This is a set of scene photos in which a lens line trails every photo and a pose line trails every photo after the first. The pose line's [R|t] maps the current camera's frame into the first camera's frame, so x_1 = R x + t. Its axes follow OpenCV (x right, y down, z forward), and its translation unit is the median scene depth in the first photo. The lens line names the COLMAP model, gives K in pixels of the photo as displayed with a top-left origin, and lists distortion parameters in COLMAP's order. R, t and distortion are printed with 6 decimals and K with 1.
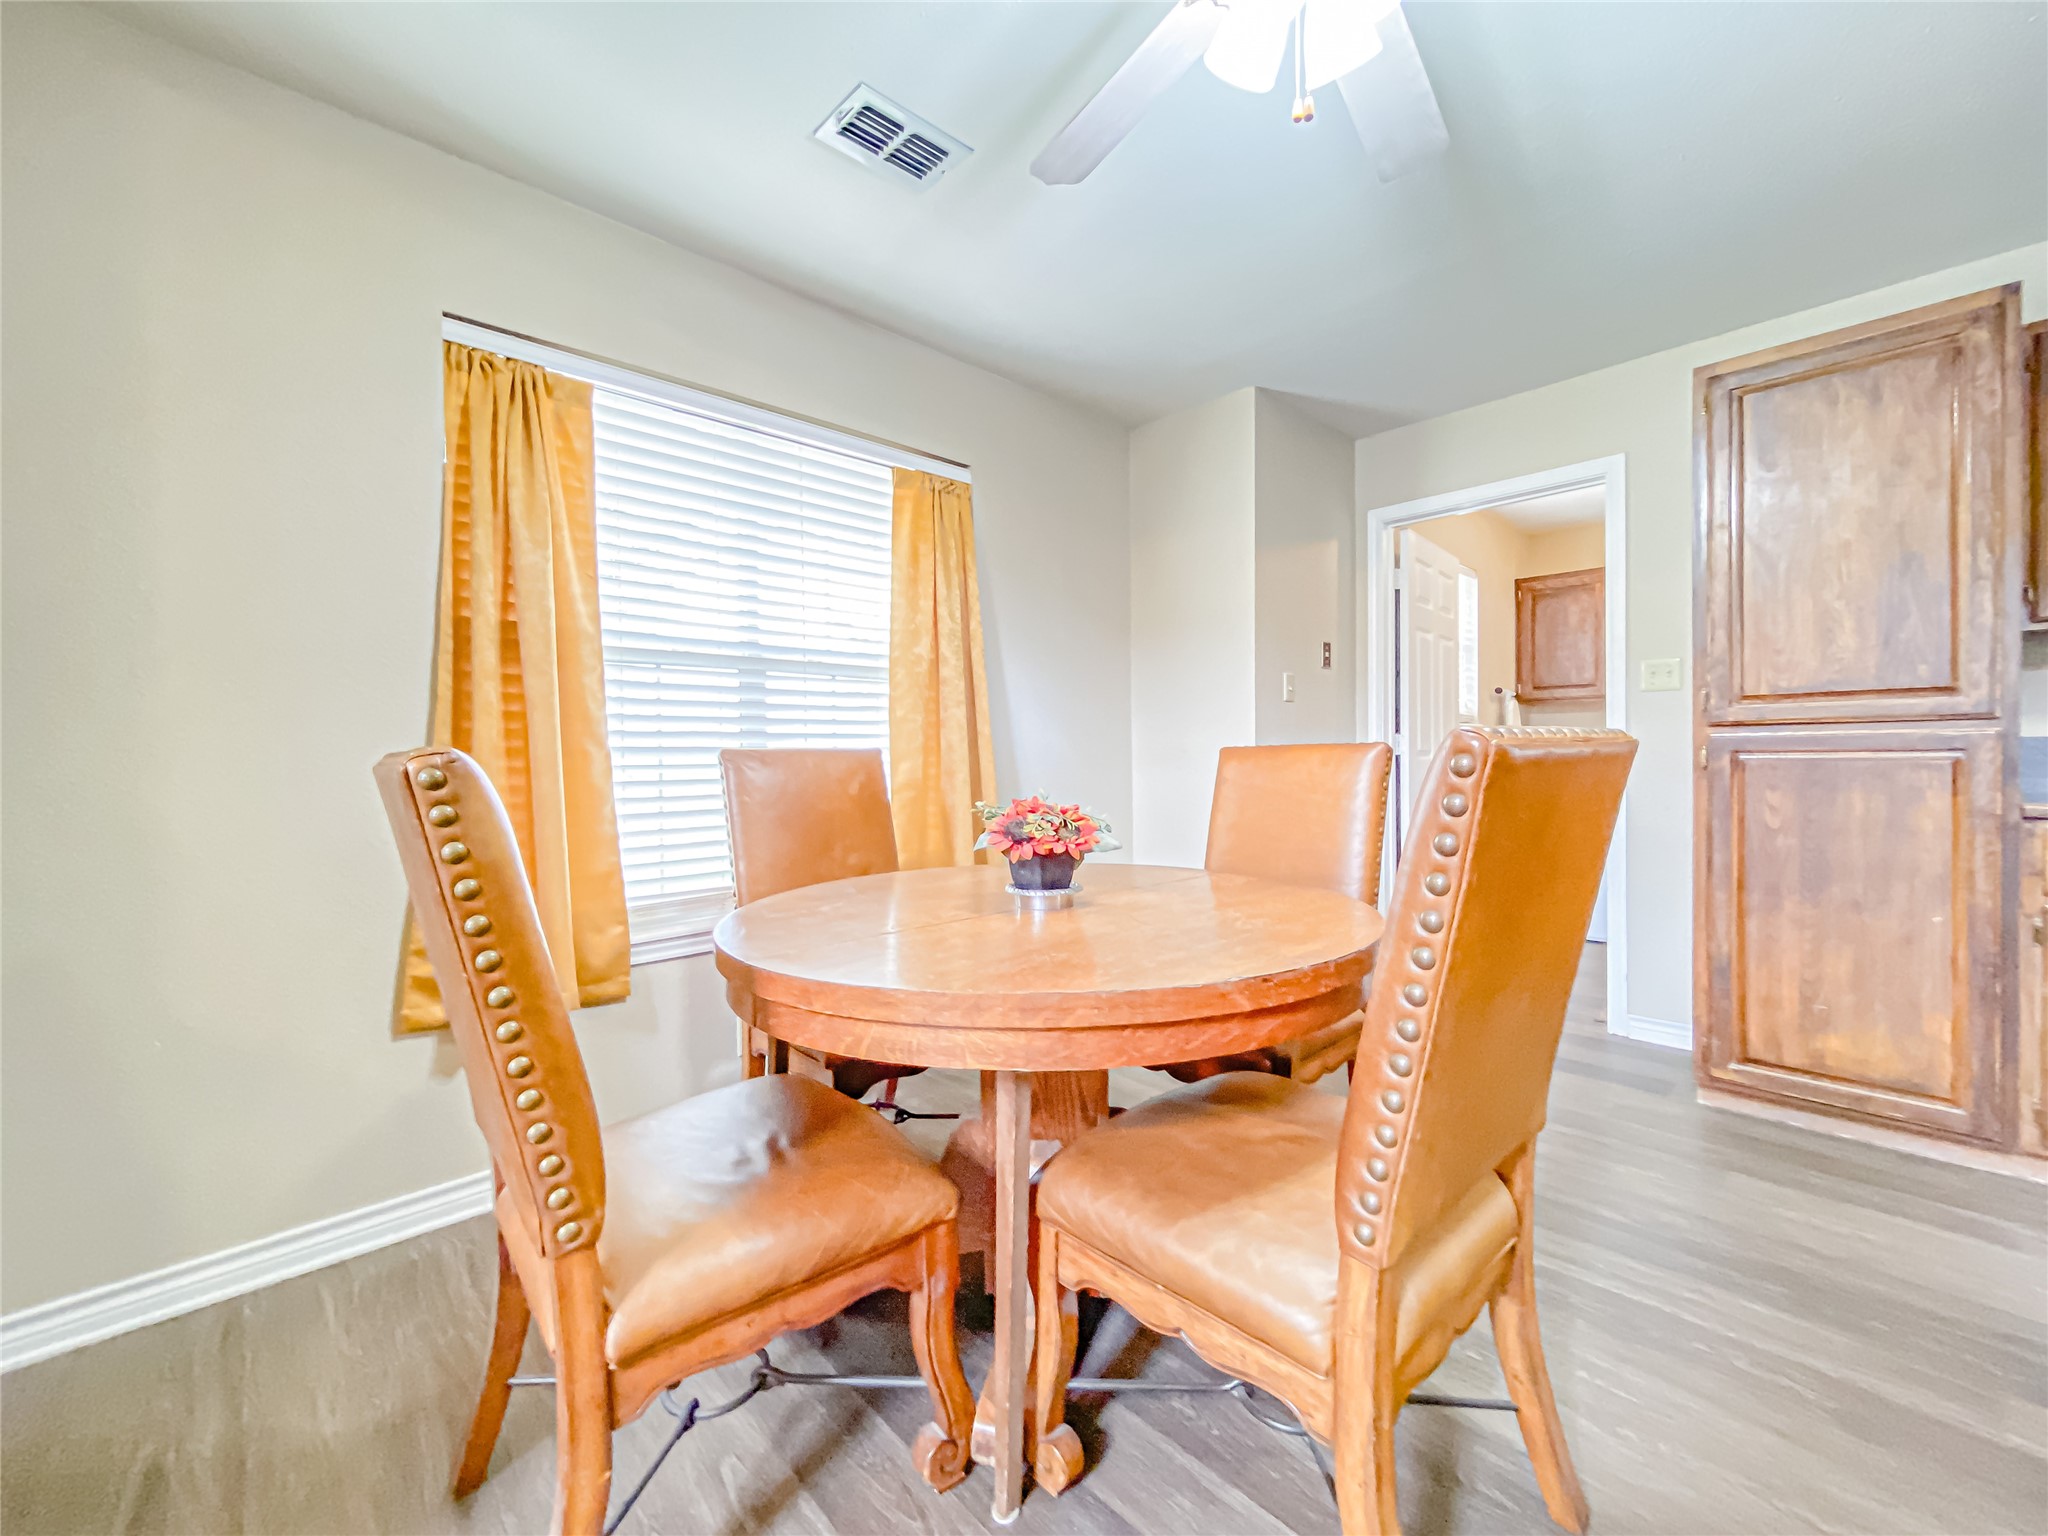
lens RADIAL K [[835.0, 0, 1029.2], [0, 835.0, 766.7], [0, 0, 1]] dist [0.001767, -0.000839]
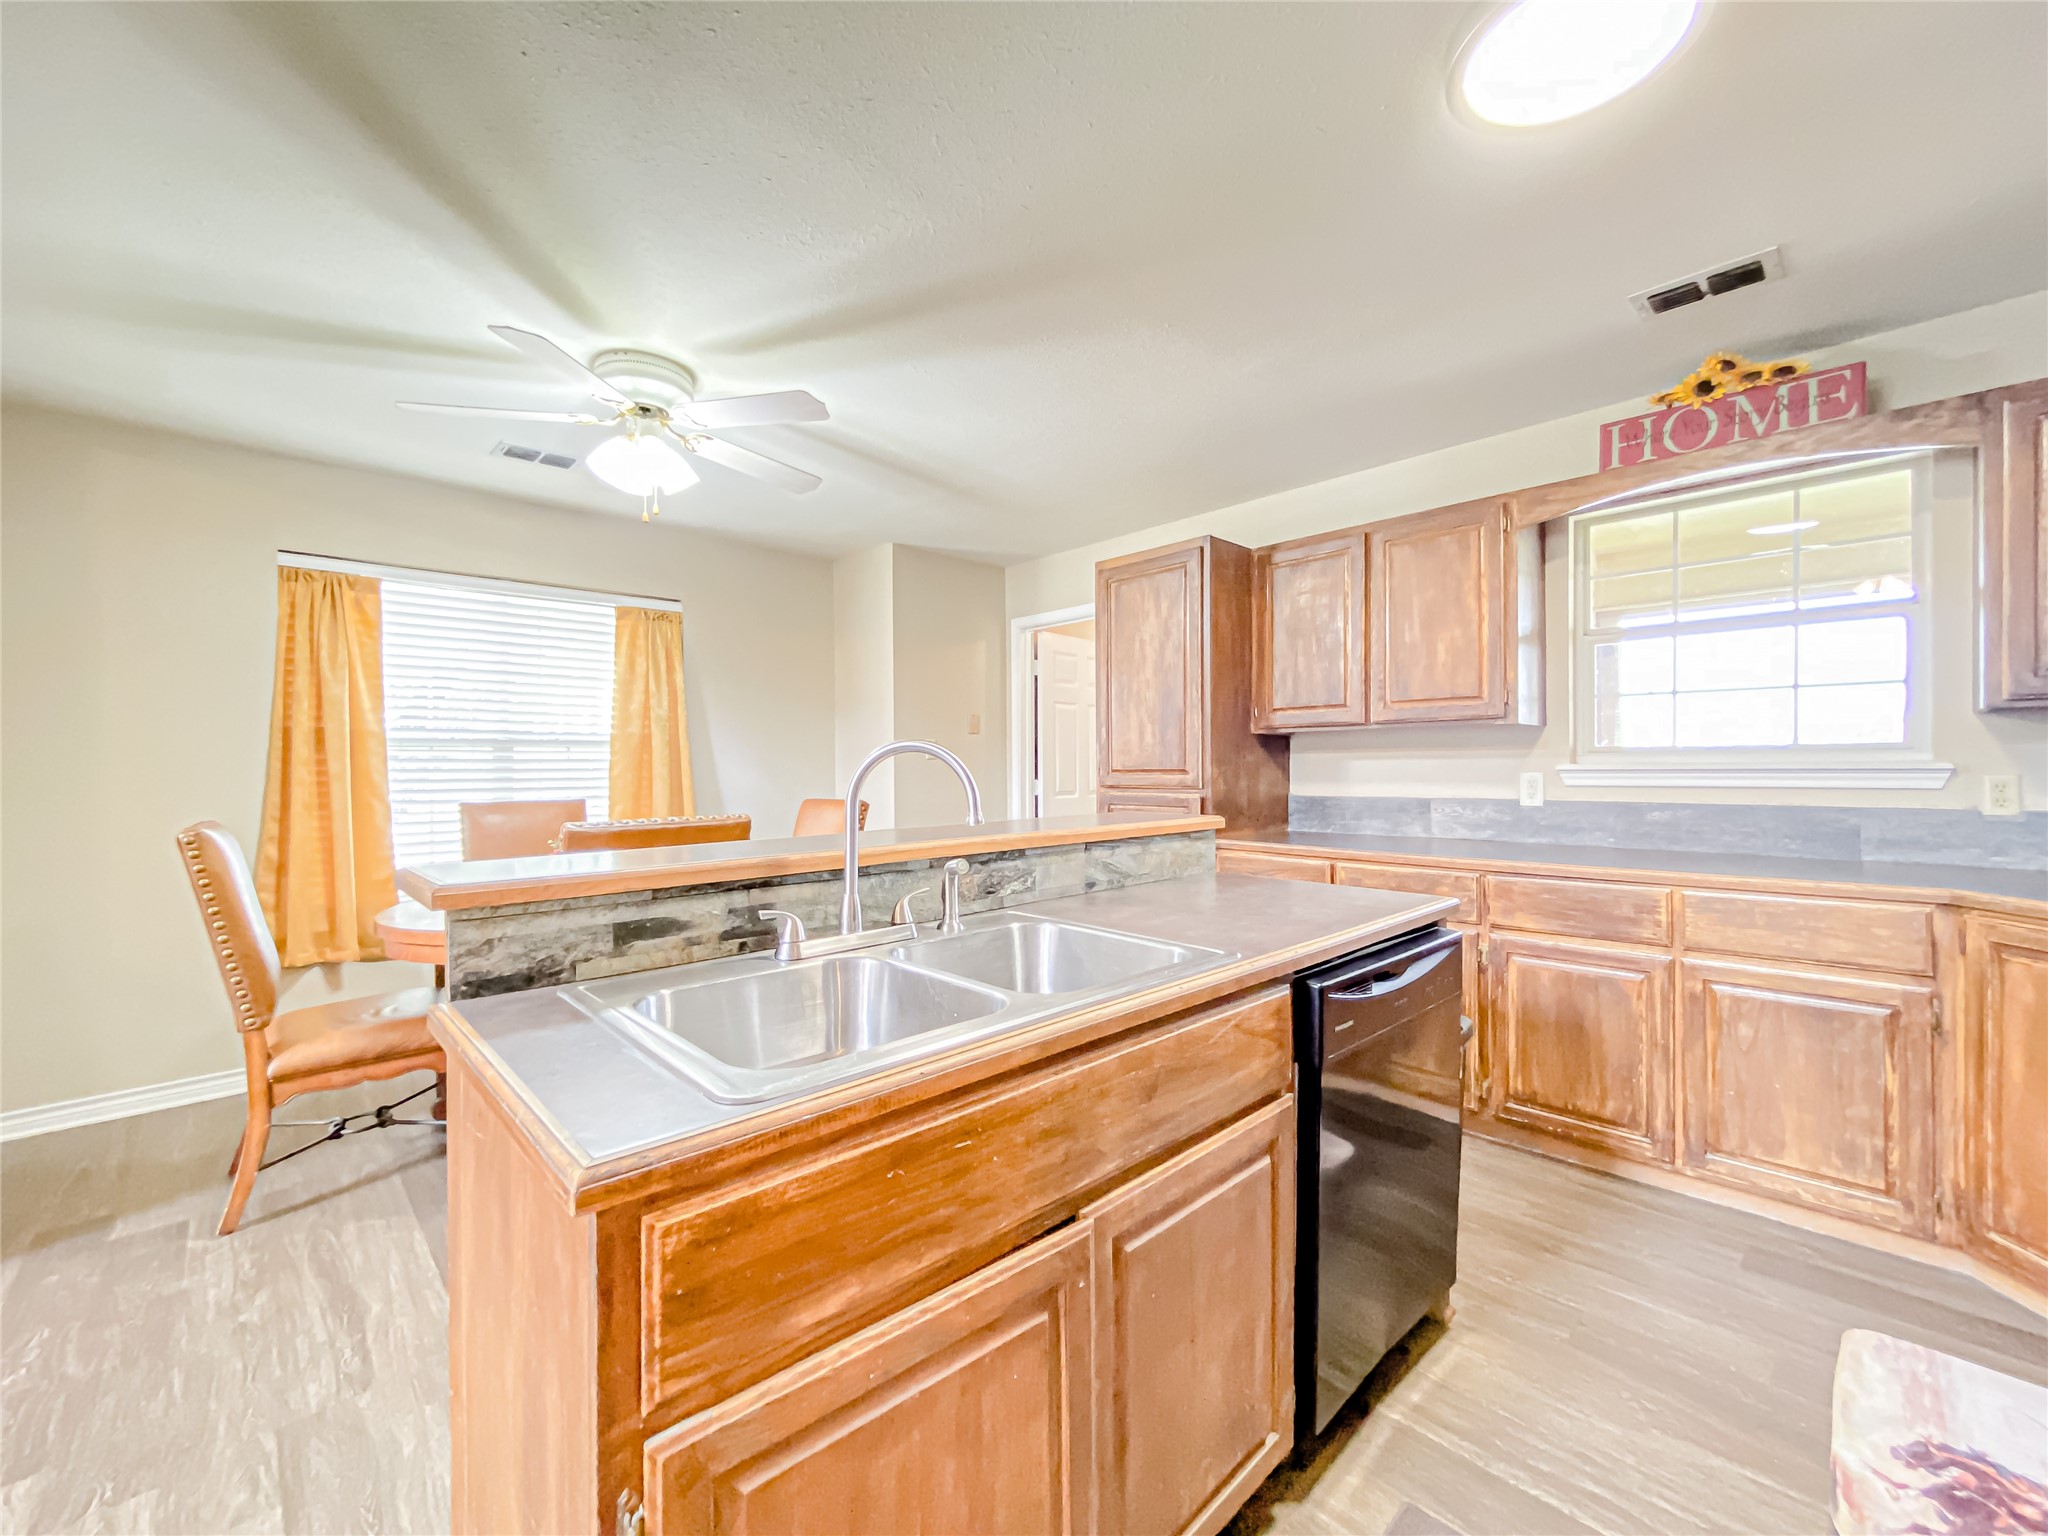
lens RADIAL K [[835.0, 0, 1029.3], [0, 835.0, 767.0], [0, 0, 1]] dist [0.001767, -0.000839]
pose [[0.999969, 0.002916, 0.007250, 0.709306], [-0.002815, 0.999899, -0.013901, -0.069538], [-0.007290, 0.013880, 0.999877, -0.613425]]
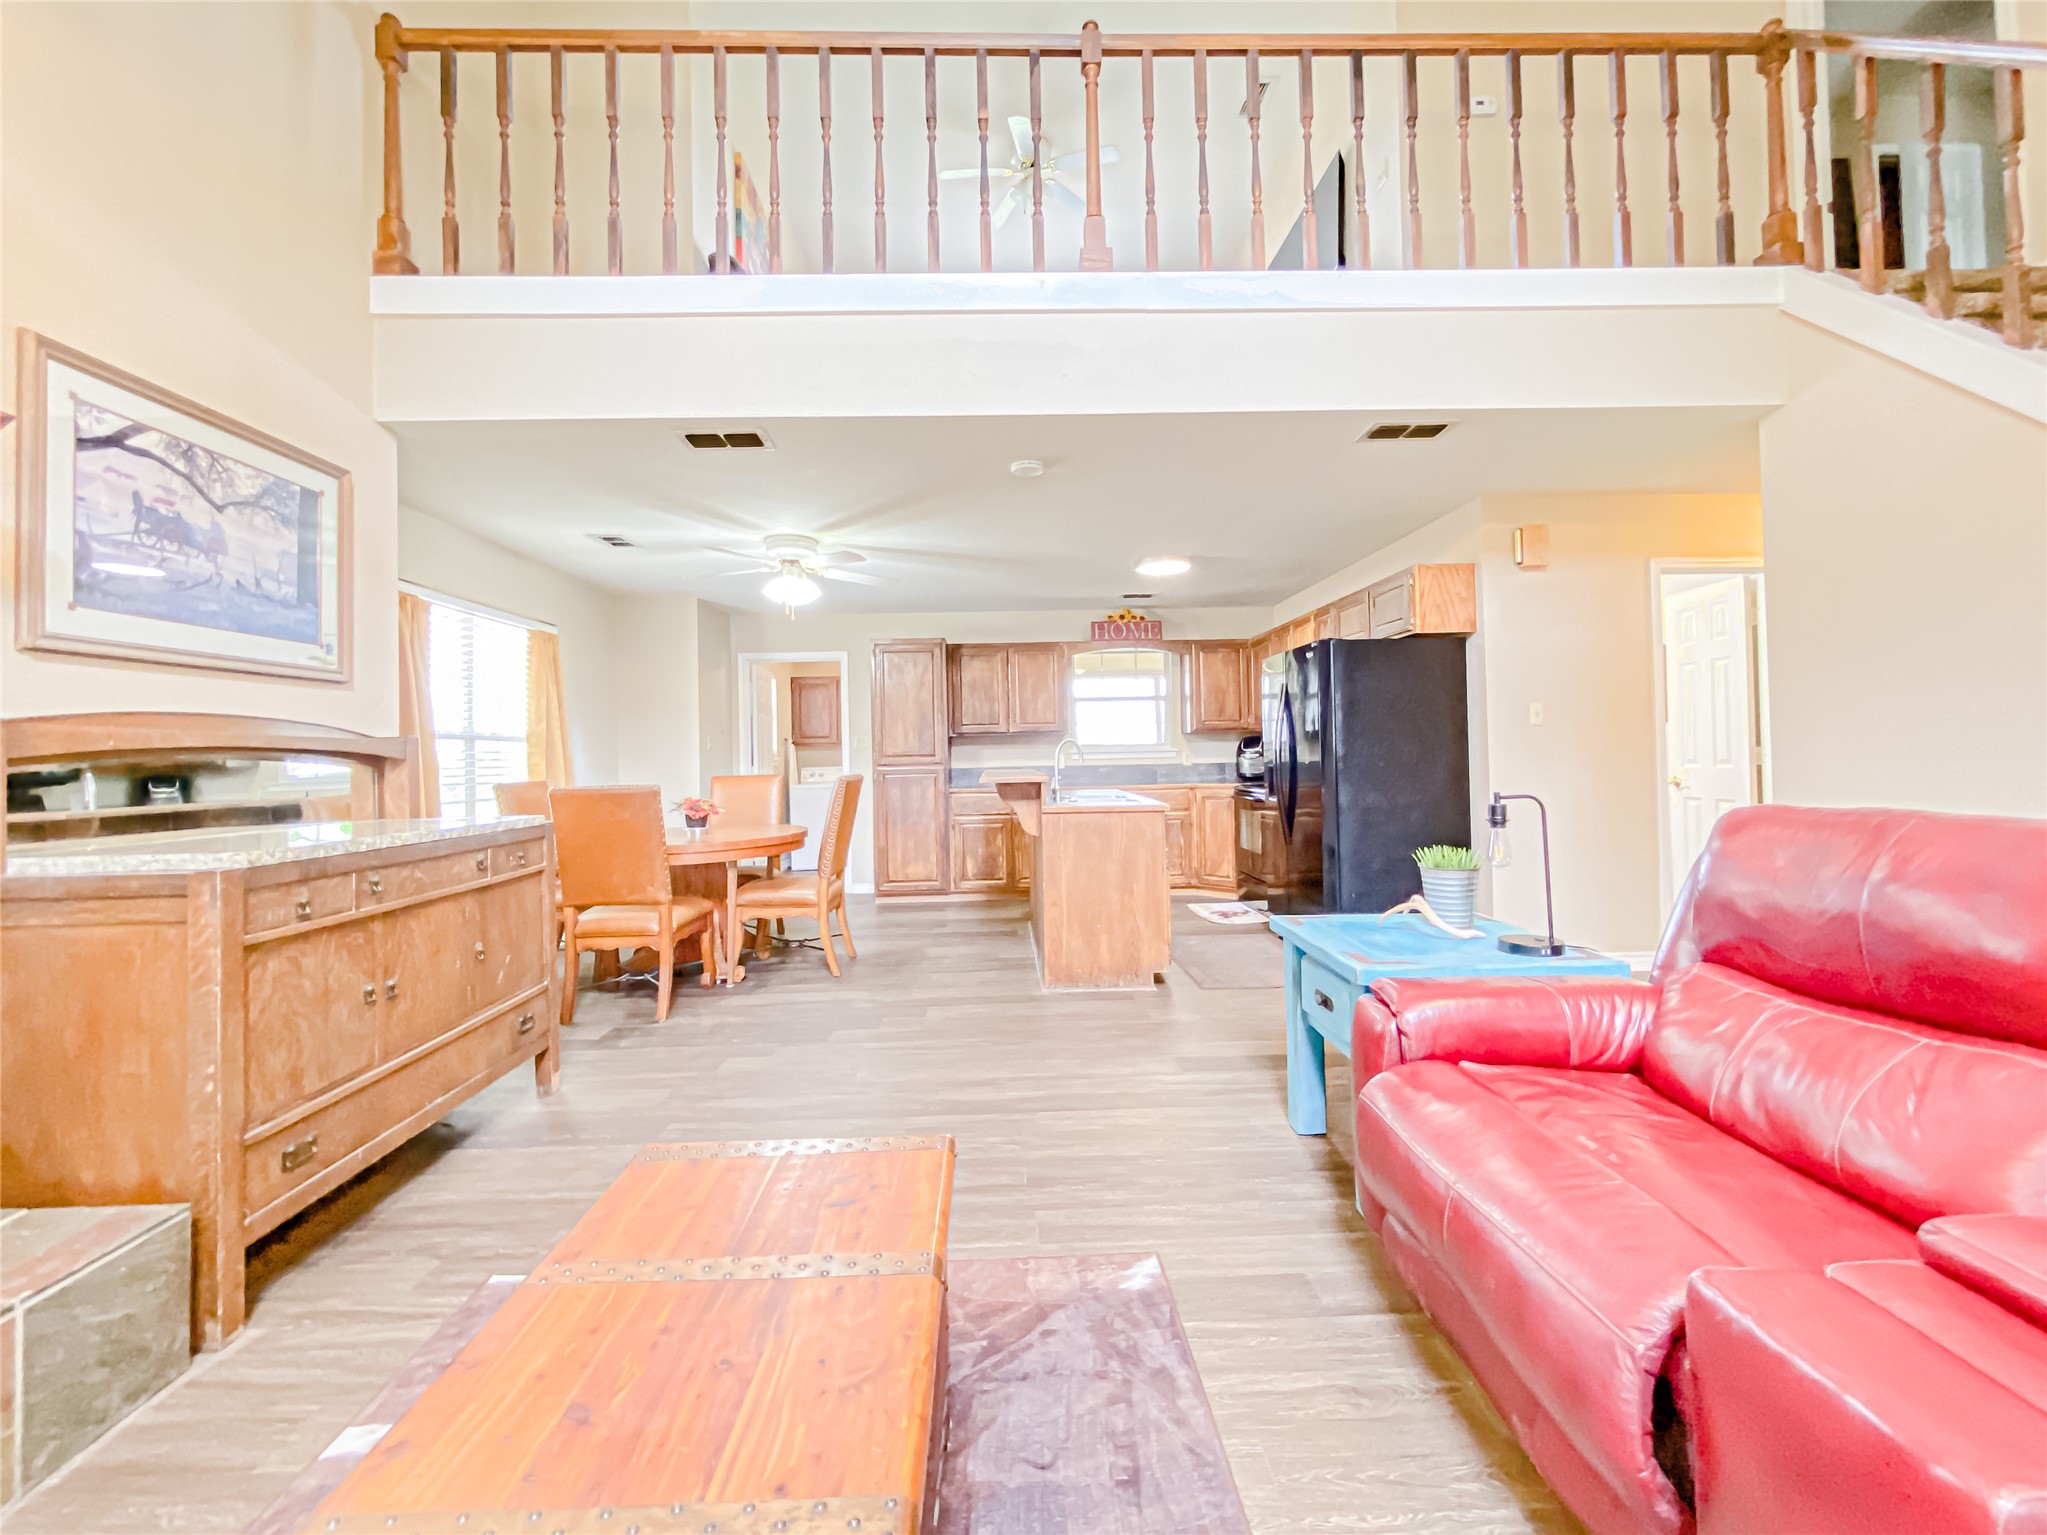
lens RADIAL K [[834.6, 0, 1007.1], [0, 834.6, 742.6], [0, 0, 1]] dist [0.001767, -0.000839]
pose [[0.666170, 0.008256, 0.745754, -1.058271], [0.026015, 0.999073, -0.034299, -0.019883], [-0.745346, 0.042250, 0.665337, -1.284235]]
